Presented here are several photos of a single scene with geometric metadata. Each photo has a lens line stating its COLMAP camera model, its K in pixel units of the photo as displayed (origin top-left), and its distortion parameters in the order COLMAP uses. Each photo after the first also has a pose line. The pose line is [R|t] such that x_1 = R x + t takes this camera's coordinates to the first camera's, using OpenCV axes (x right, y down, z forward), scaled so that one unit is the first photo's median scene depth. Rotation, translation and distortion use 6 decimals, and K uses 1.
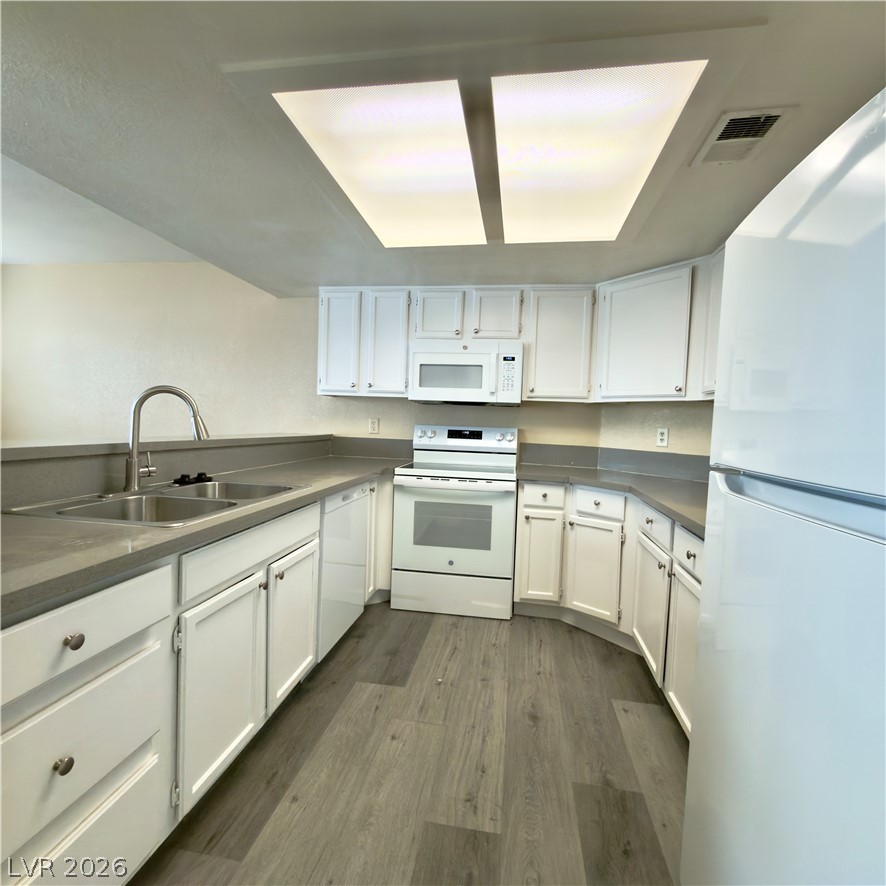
lens RADIAL K [[472.2, 0, 439.3], [0, 472.2, 446.0], [0, 0, 1]] dist [0.000725, 0.000186]
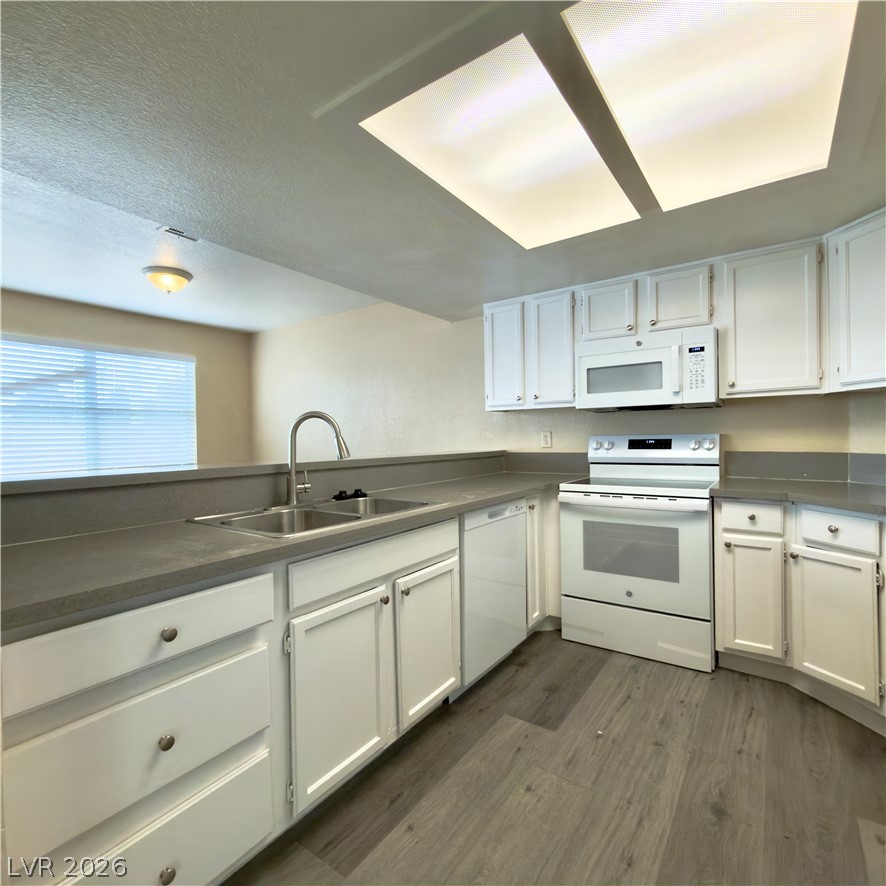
lens RADIAL K [[472.2, 0, 441.0], [0, 472.2, 446.3], [0, 0, 1]] dist [0.000725, 0.000186]
pose [[0.898188, -0.044688, -0.437335, 0.143101], [0.028735, 0.998660, -0.043029, 0.009333], [0.438672, 0.026081, 0.898269, 0.099255]]
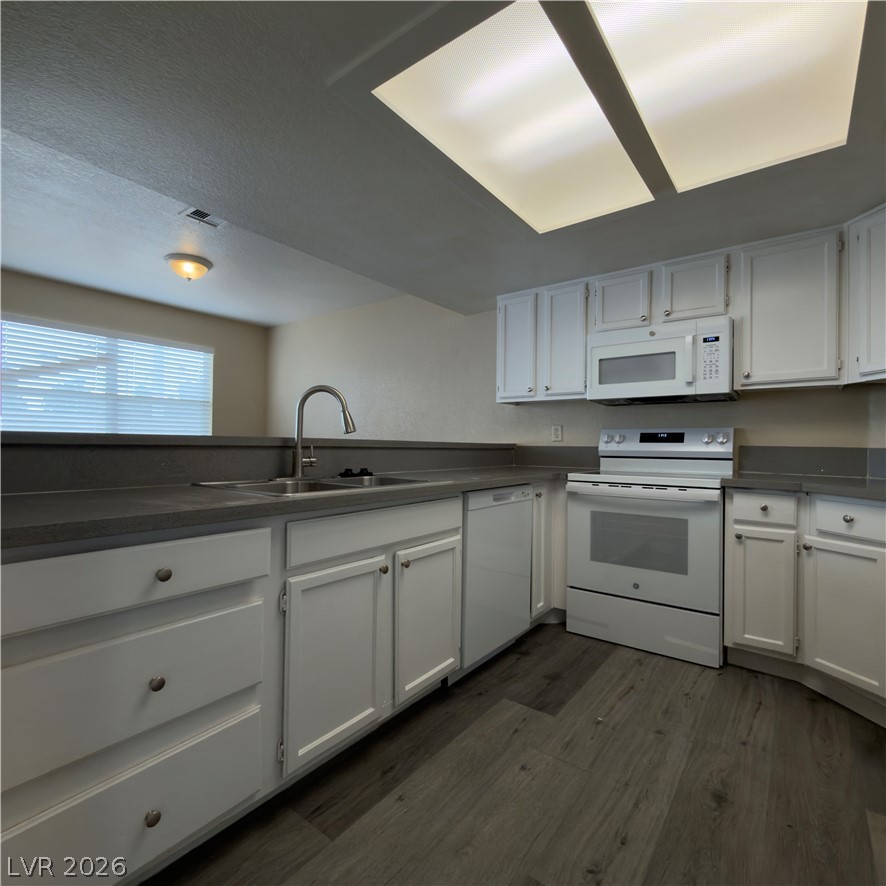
lens RADIAL K [[472.2, 0, 441.0], [0, 472.2, 446.3], [0, 0, 1]] dist [0.000725, 0.000186]
pose [[0.884853, -0.026481, -0.465117, 0.157017], [-0.001343, 0.998234, -0.059389, 0.067421], [0.465868, 0.053175, 0.883255, 0.111276]]
